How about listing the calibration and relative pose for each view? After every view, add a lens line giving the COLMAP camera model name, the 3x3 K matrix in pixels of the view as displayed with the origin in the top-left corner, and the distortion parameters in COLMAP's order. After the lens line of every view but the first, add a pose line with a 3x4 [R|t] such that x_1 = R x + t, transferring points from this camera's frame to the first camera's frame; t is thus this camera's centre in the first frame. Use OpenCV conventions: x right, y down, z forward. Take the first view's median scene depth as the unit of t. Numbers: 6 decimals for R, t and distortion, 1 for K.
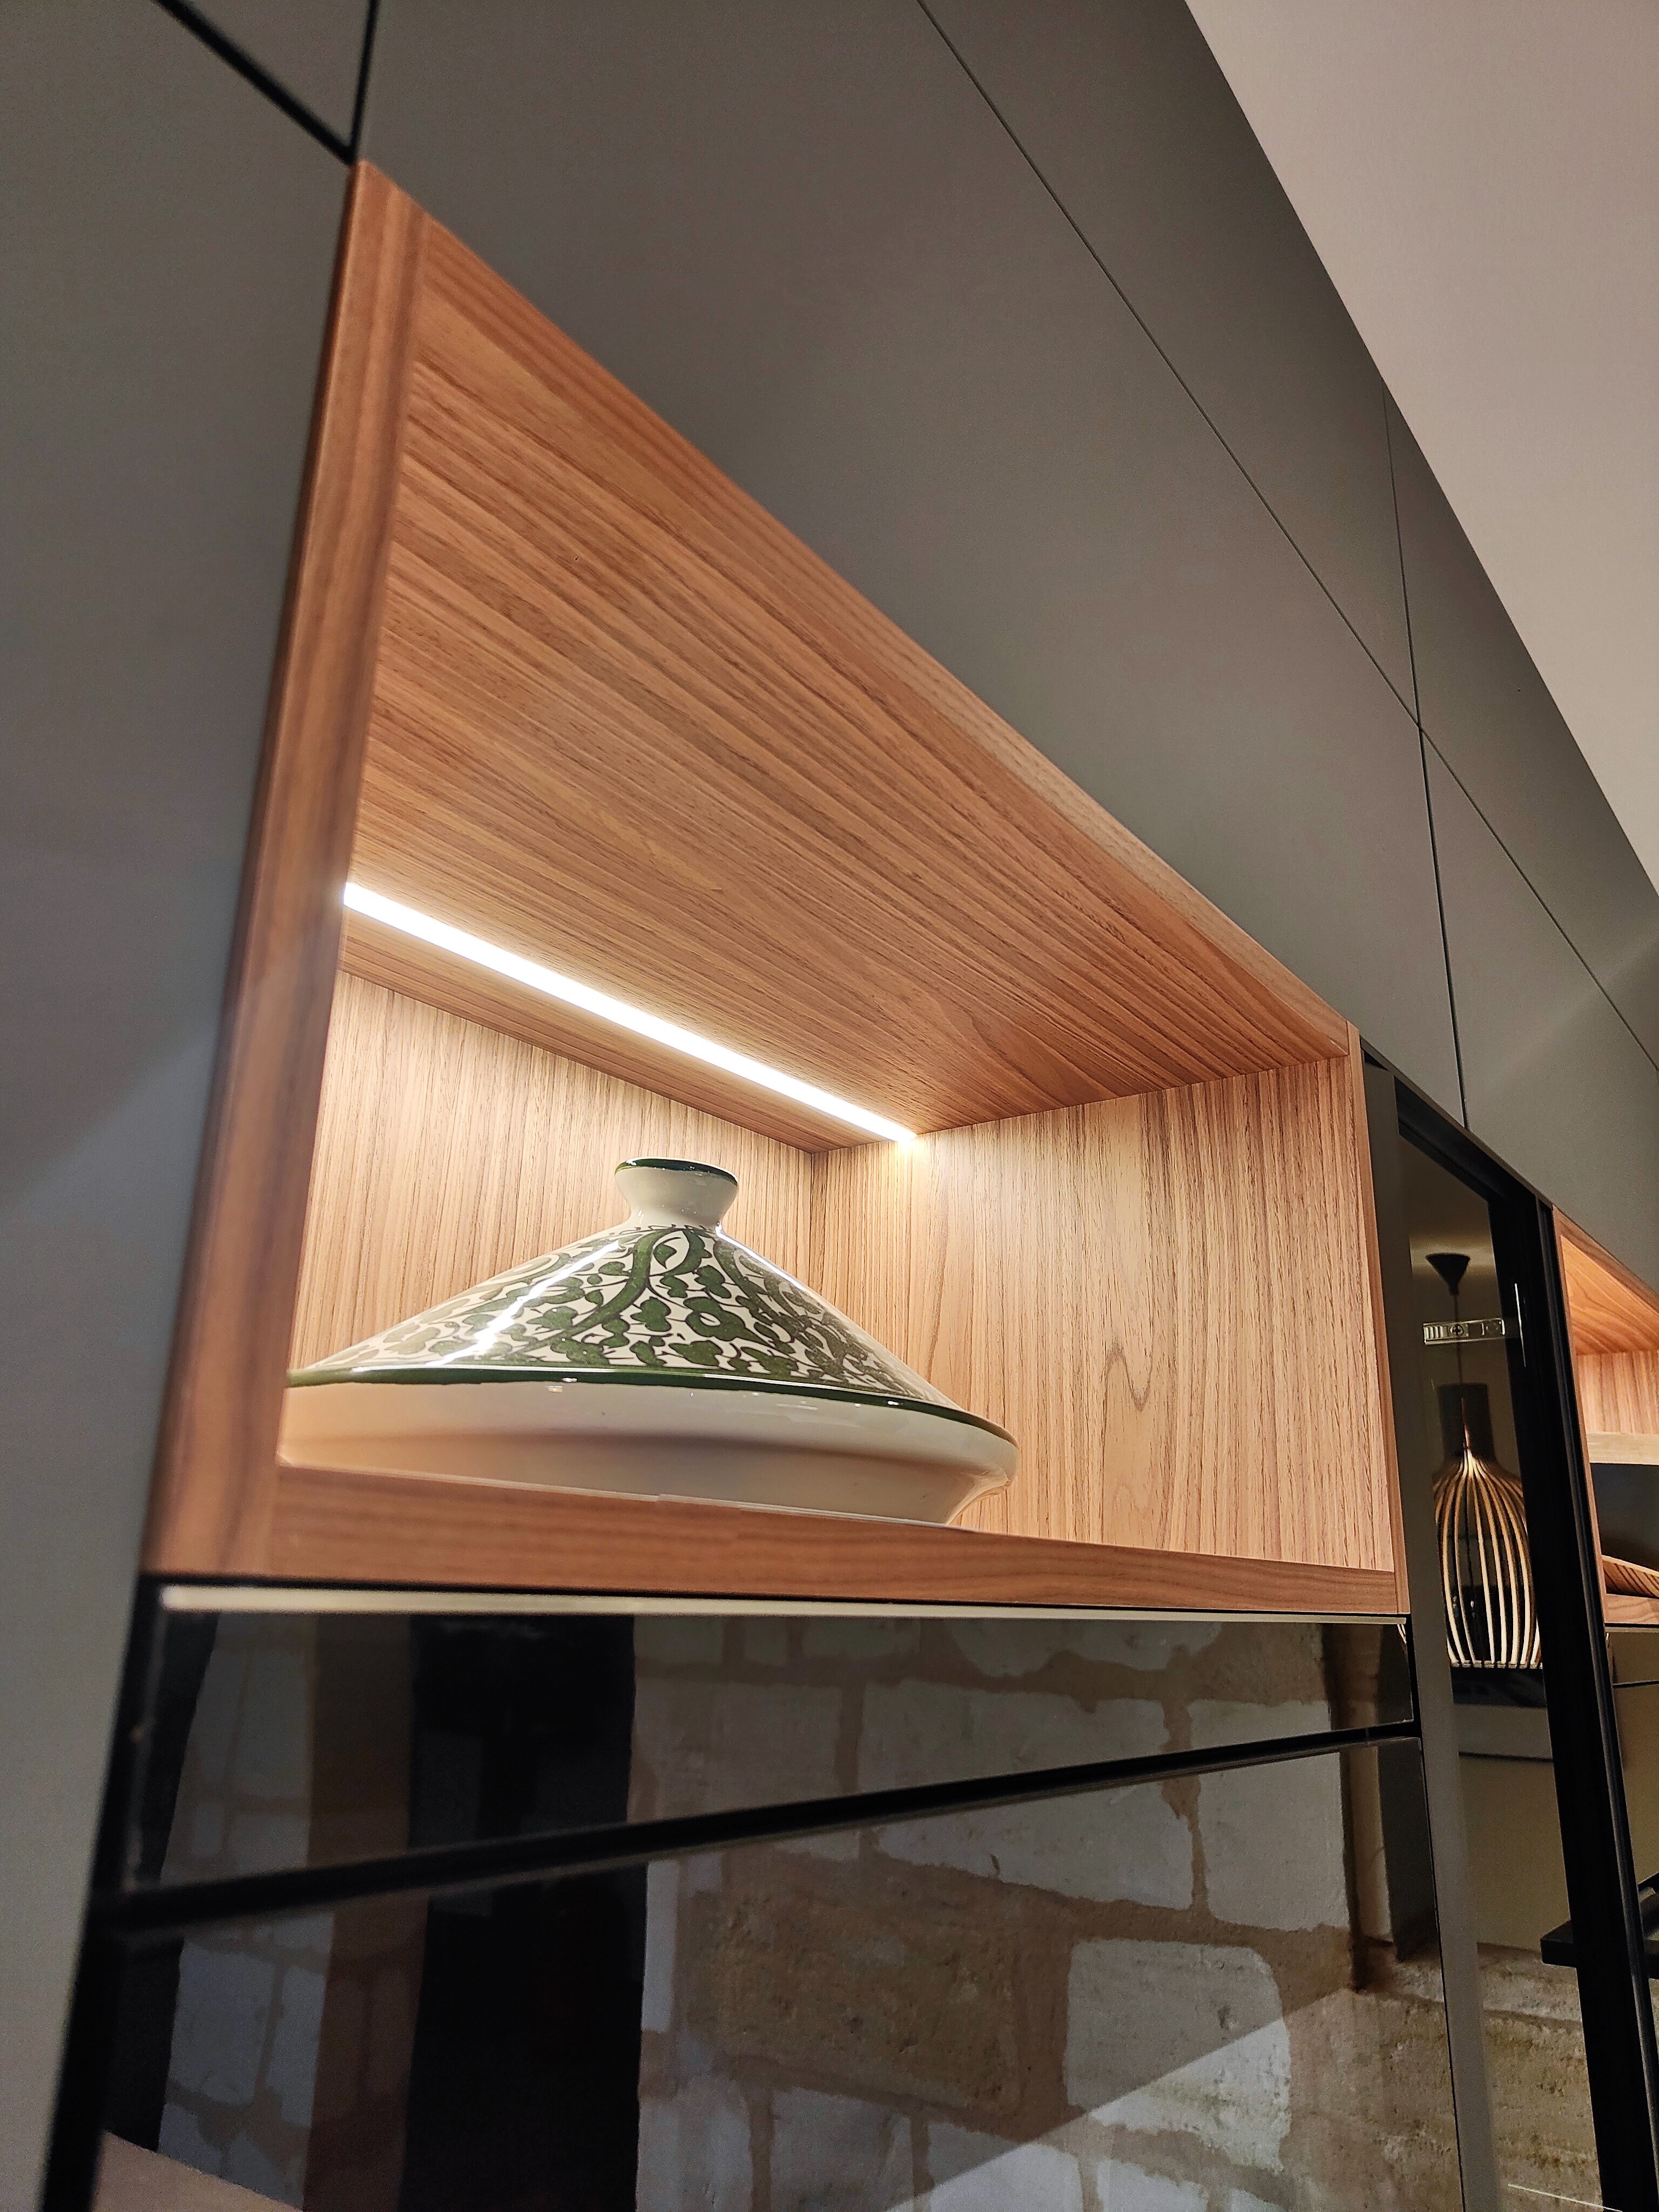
lens RADIAL K [[1607.1, 0, 828.3], [0, 1607.1, 1094.6], [0, 0, 1]] dist [0.020407, -0.001472]
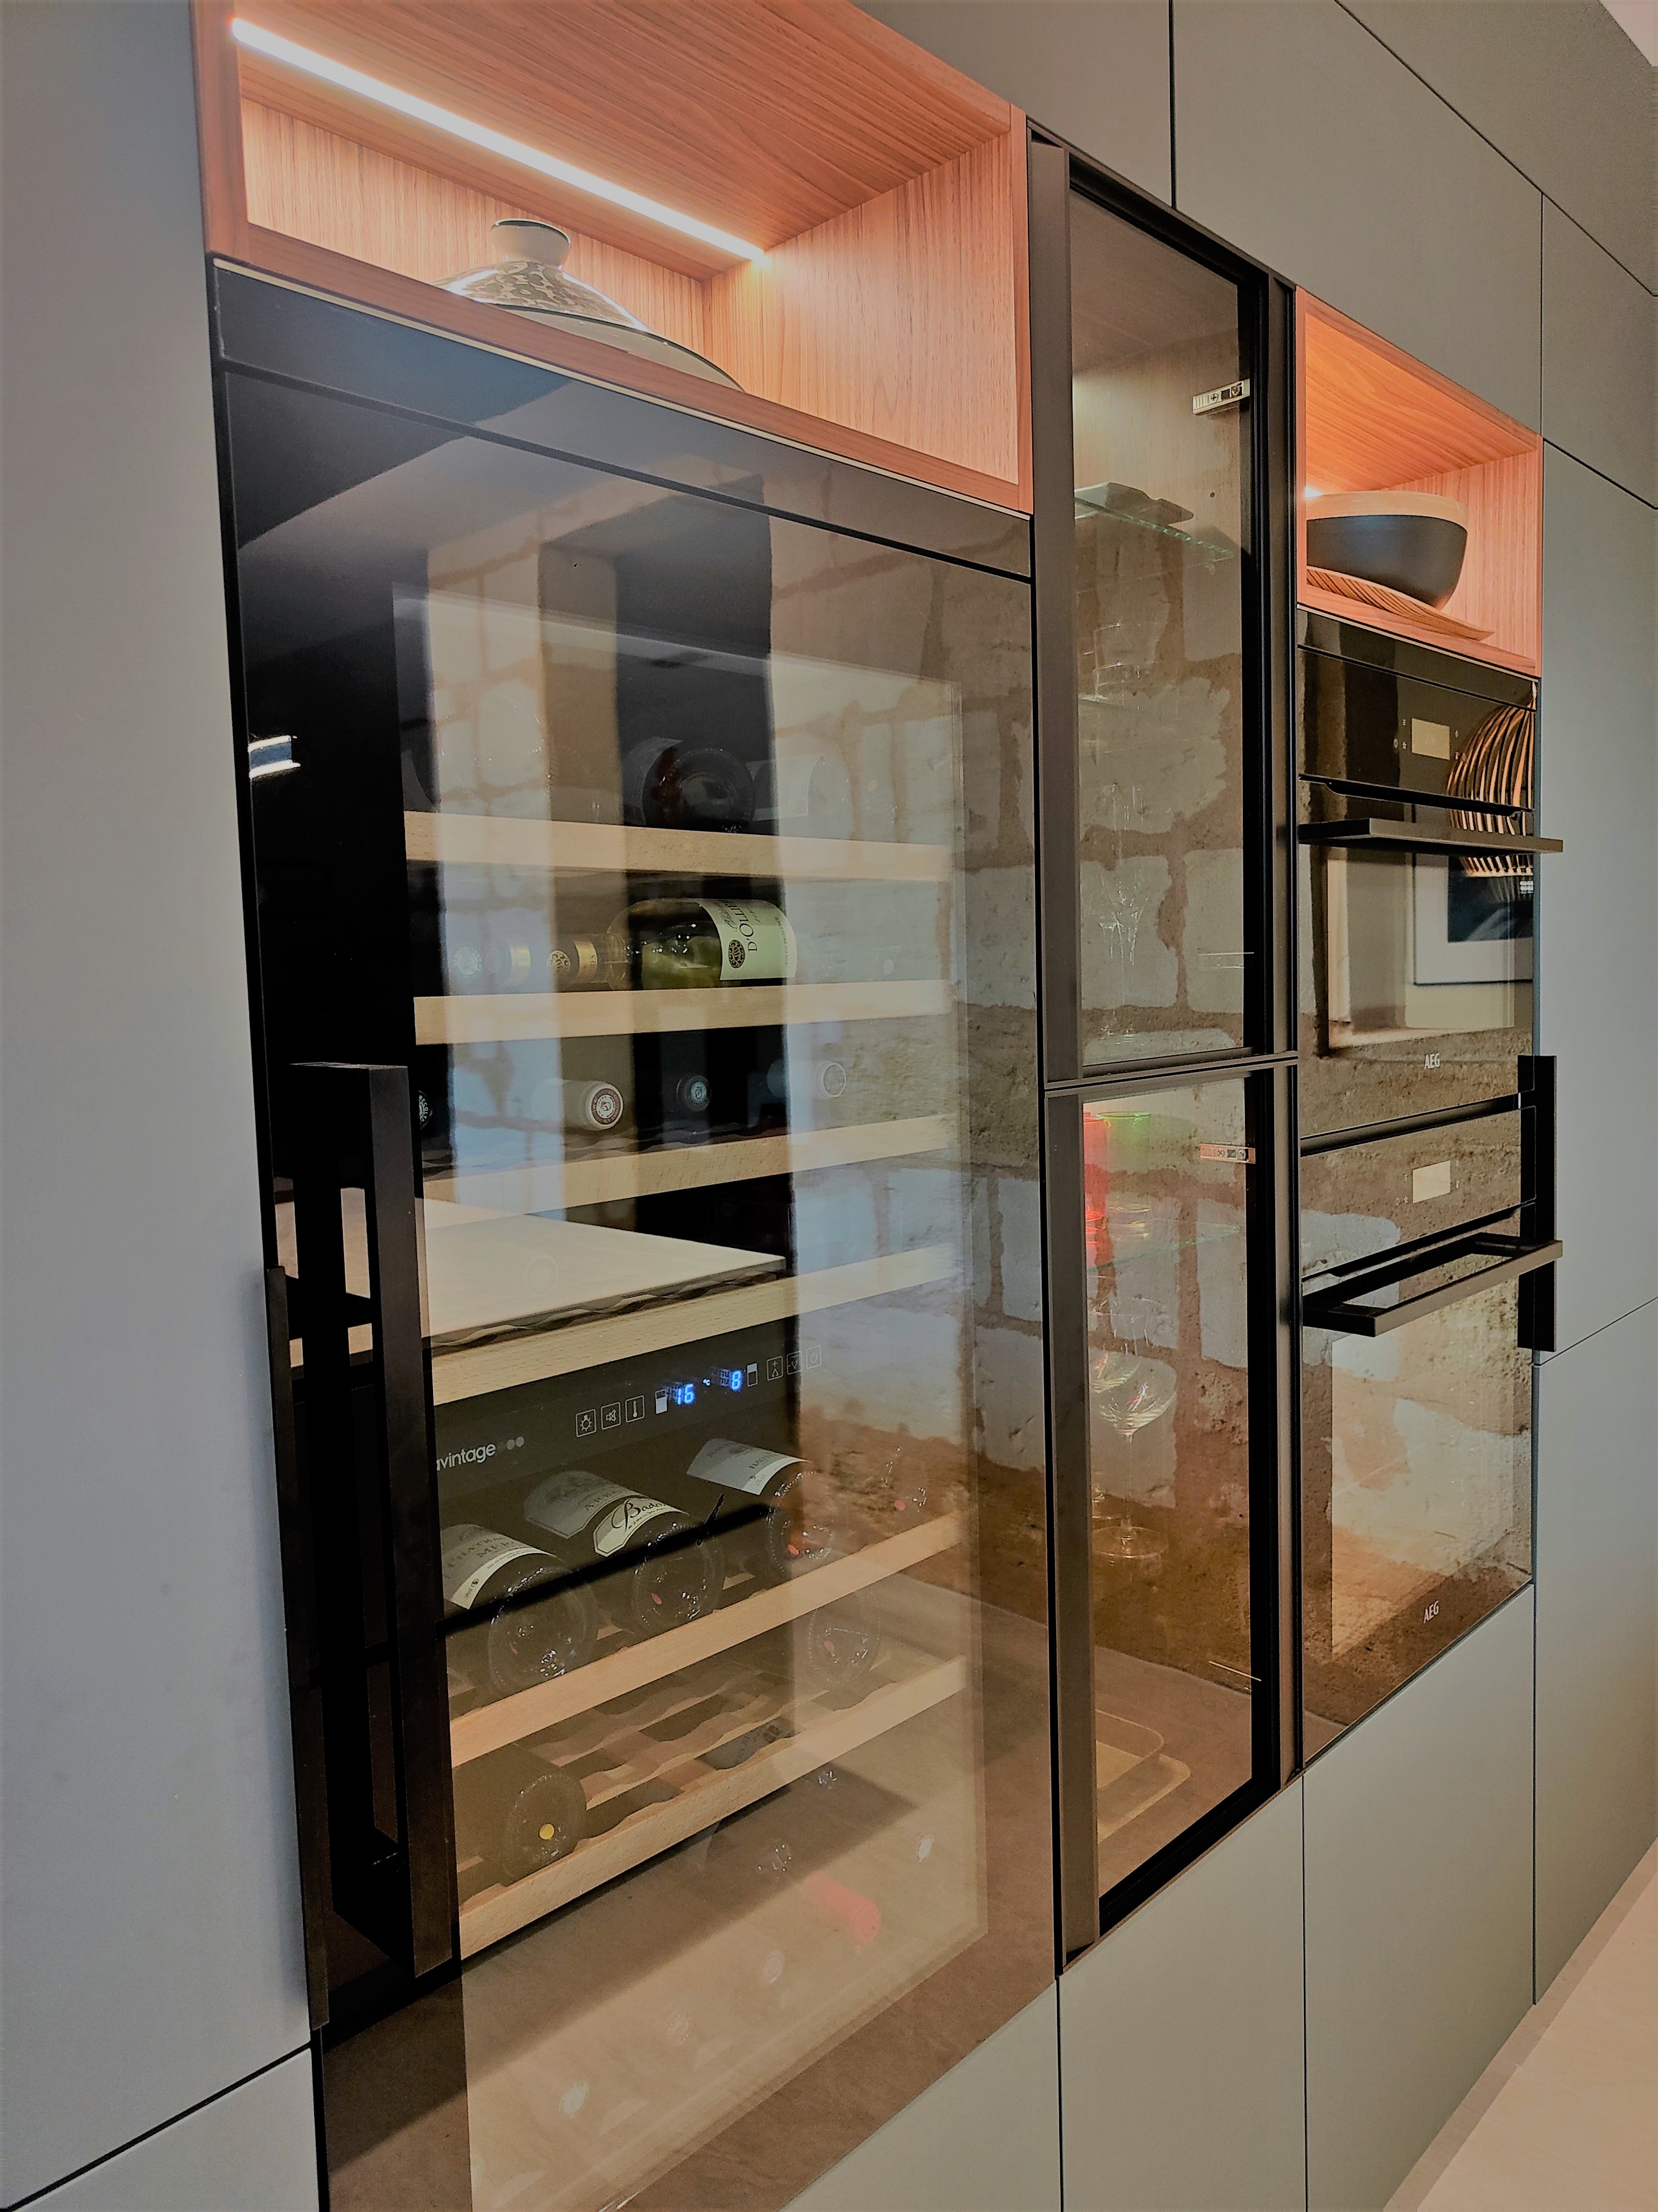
lens RADIAL K [[1606.8, 0, 827.8], [0, 1606.8, 1094.6], [0, 0, 1]] dist [0.020407, -0.001472]
pose [[0.991026, -0.036441, -0.128603, 0.302018], [0.082248, 0.924662, 0.371801, 0.210957], [0.105365, -0.379042, 0.919361, -0.642252]]
